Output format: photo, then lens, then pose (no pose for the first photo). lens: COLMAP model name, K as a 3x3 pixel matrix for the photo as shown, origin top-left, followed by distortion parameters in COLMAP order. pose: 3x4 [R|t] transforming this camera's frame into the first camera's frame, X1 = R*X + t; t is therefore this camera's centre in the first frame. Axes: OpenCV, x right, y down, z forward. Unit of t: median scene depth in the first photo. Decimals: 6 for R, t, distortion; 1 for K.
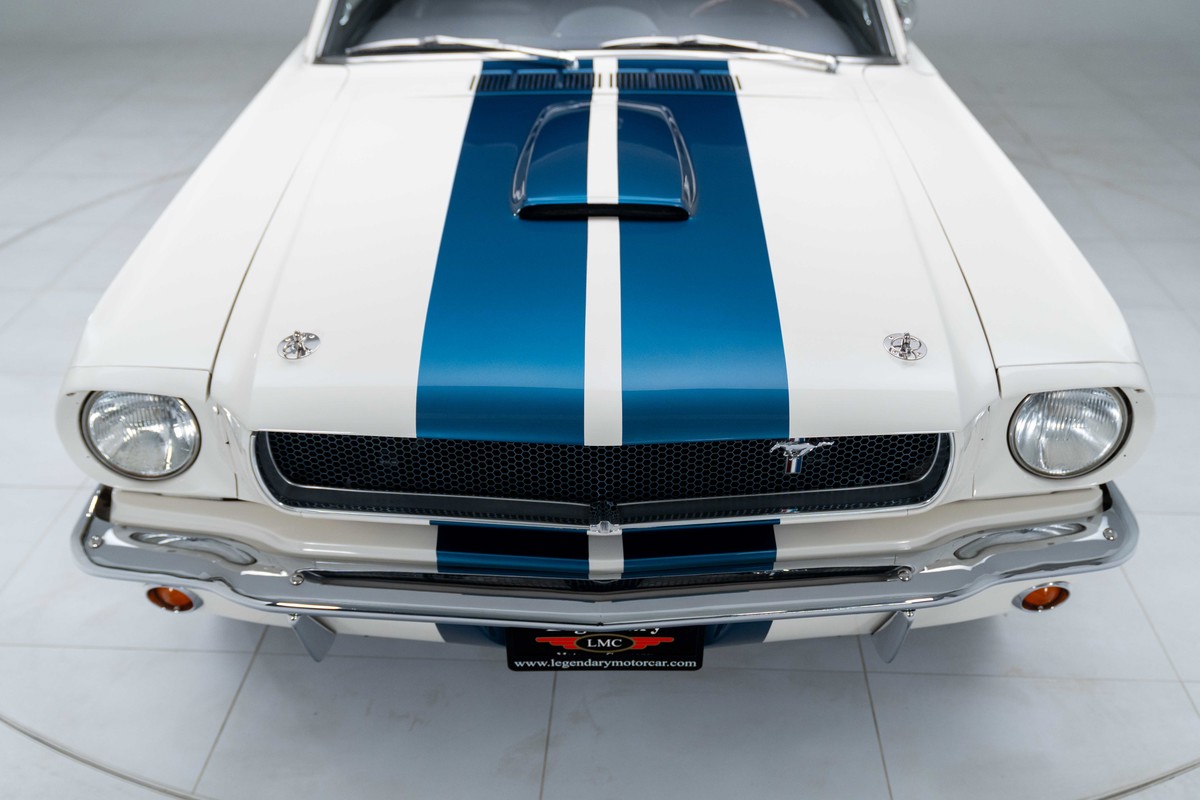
lens RADIAL K [[1218.9, 0, 590.2], [0, 1218.9, 395.4], [0, 0, 1]] dist [0.016547, 0.000000]
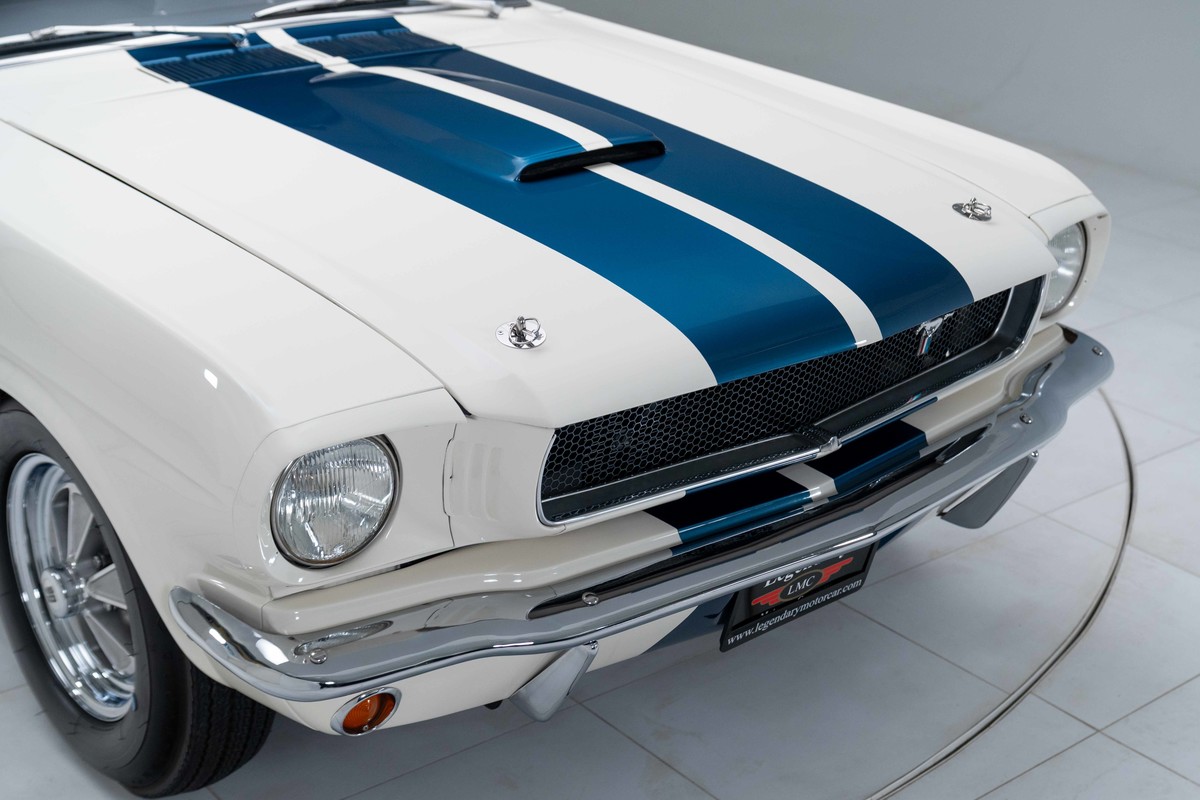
lens RADIAL K [[1779.4, 0, 599.5], [0, 1779.4, 402.1], [0, 0, 1]] dist [0.033545, 0.000000]
pose [[0.767604, -0.237248, 0.595397, -0.585020], [0.285219, 0.958358, 0.014163, 0.002652], [-0.573963, 0.158946, 0.803307, -0.023255]]
